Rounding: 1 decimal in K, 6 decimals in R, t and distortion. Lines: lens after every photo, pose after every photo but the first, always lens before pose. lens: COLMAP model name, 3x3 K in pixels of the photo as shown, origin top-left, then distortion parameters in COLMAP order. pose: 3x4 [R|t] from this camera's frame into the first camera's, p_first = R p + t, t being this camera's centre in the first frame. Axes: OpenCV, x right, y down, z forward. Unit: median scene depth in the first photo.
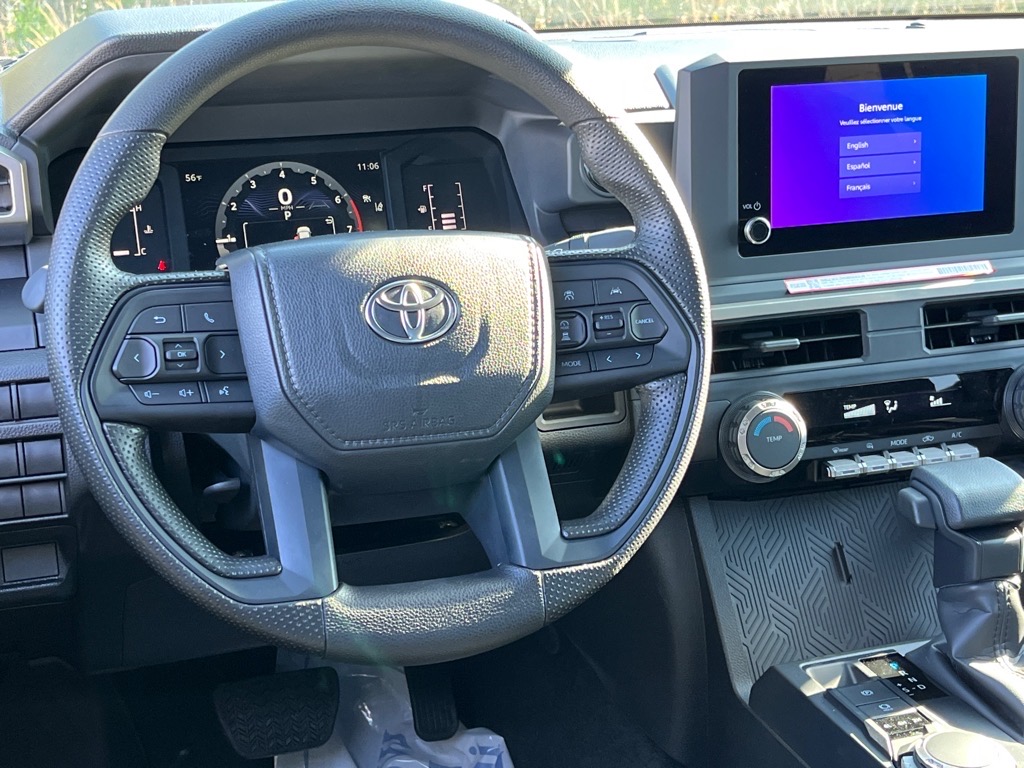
lens RADIAL K [[1092.4, 0, 512.0], [0, 1092.4, 384.0], [0, 0, 1]] dist [-0.079876, -0.002074]
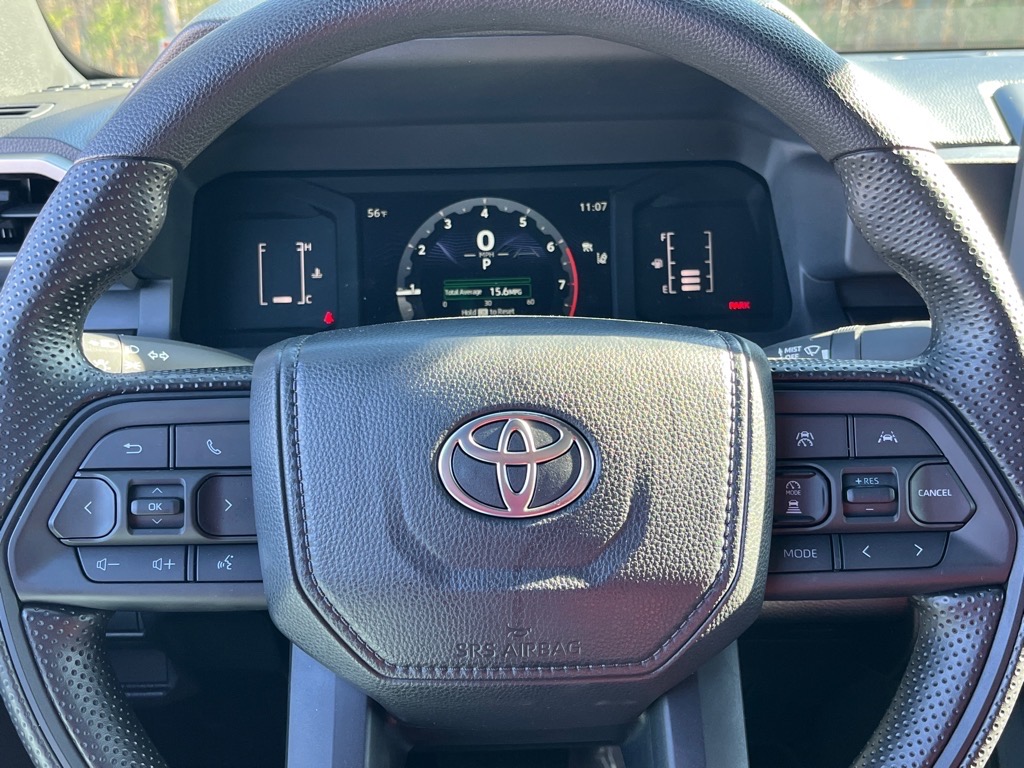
lens RADIAL K [[1083.6, 0, 512.0], [0, 1083.6, 384.0], [0, 0, 1]] dist [-0.008226, -0.015873]
pose [[0.961473, 0.075027, -0.264464, 0.051898], [-0.082452, 0.996449, -0.017072, -0.087353], [0.262244, 0.038220, 0.964244, 0.373012]]
